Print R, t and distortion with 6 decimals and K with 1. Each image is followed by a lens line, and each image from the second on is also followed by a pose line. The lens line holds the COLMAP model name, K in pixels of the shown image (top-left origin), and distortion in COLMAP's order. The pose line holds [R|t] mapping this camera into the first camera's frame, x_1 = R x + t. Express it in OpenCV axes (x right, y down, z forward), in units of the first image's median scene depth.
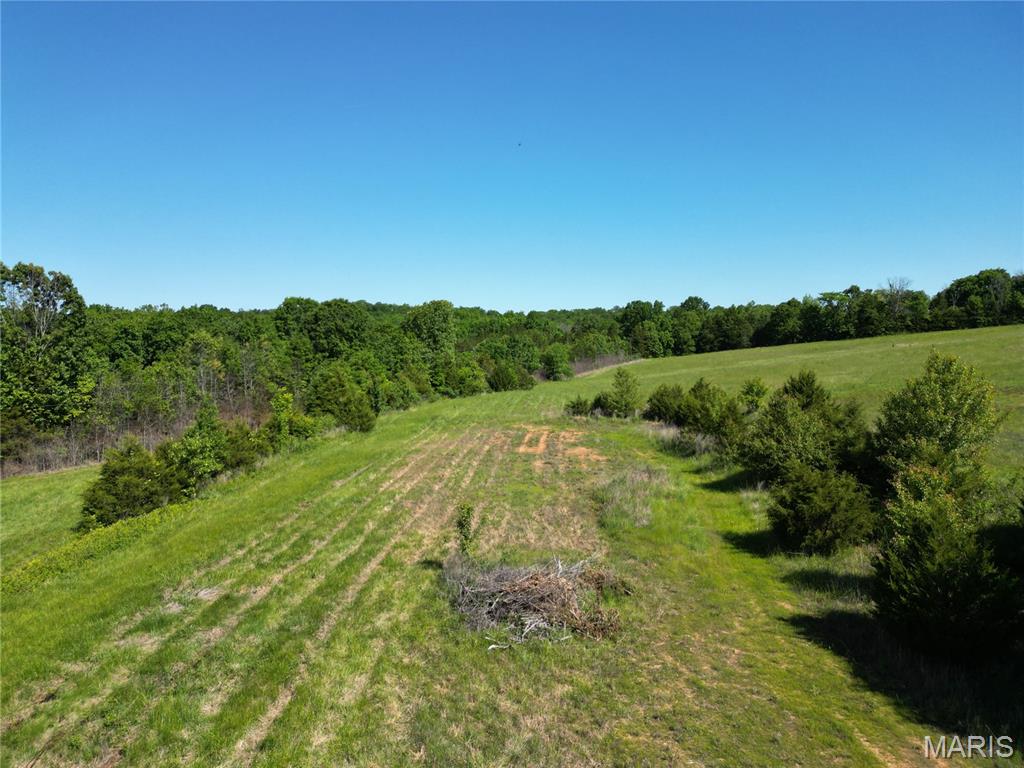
lens RADIAL K [[716.5, 0, 507.0], [0, 716.5, 381.1], [0, 0, 1]] dist [0.073992, -0.068546]
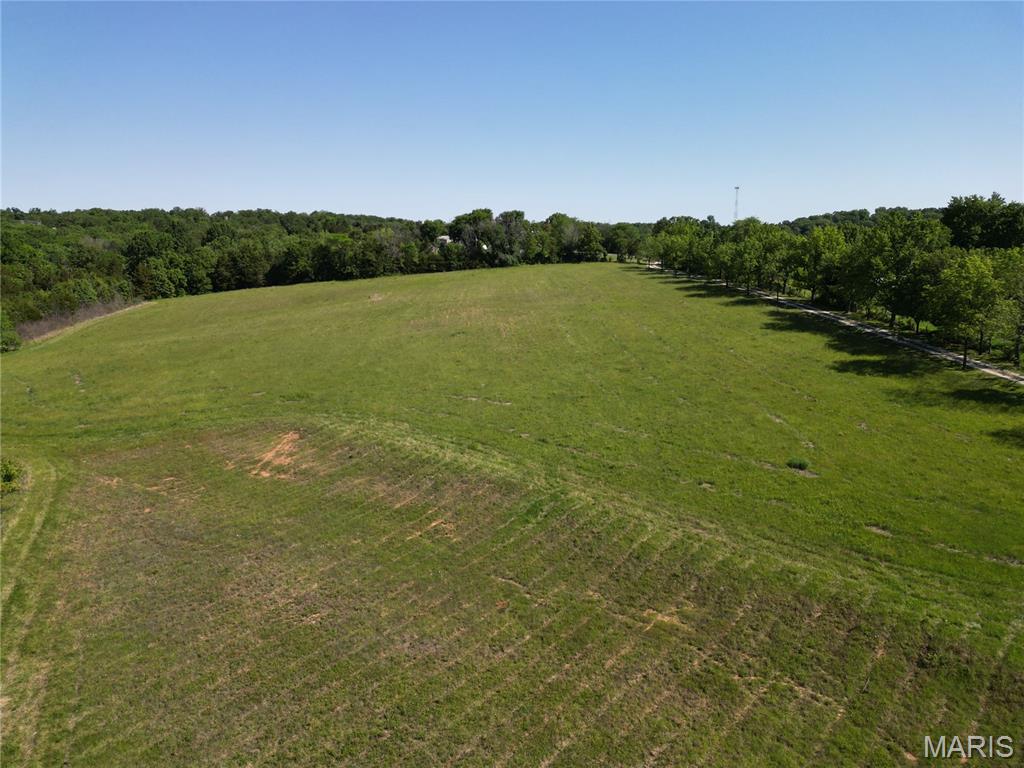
lens RADIAL K [[716.5, 0, 510.8], [0, 716.5, 383.0], [0, 0, 1]] dist [0.073992, -0.068546]
pose [[0.862858, -0.095928, 0.496260, 0.116034], [0.018648, 0.987198, 0.158405, -0.066082], [-0.505103, -0.127427, 0.853600, -0.051860]]
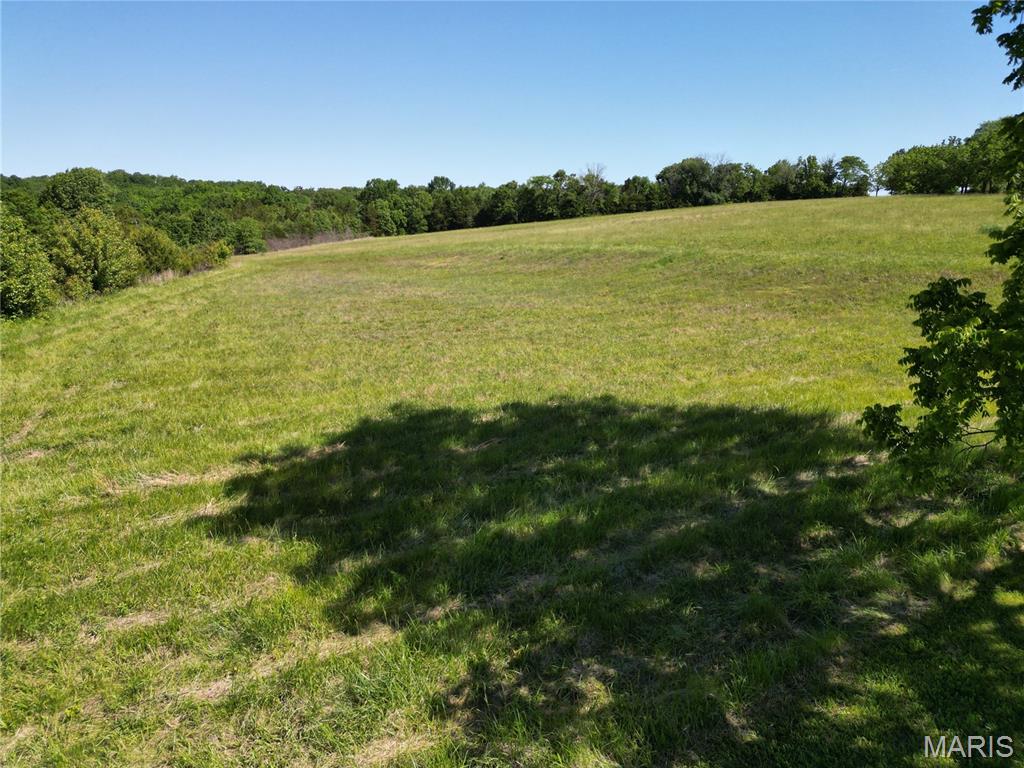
lens RADIAL K [[716.5, 0, 504.4], [0, 716.5, 388.5], [0, 0, 1]] dist [0.073992, -0.068546]
pose [[0.975079, -0.038215, 0.218542, 0.136832], [0.000708, 0.985584, 0.169187, 0.008809], [-0.221857, -0.164816, 0.961049, -0.074578]]
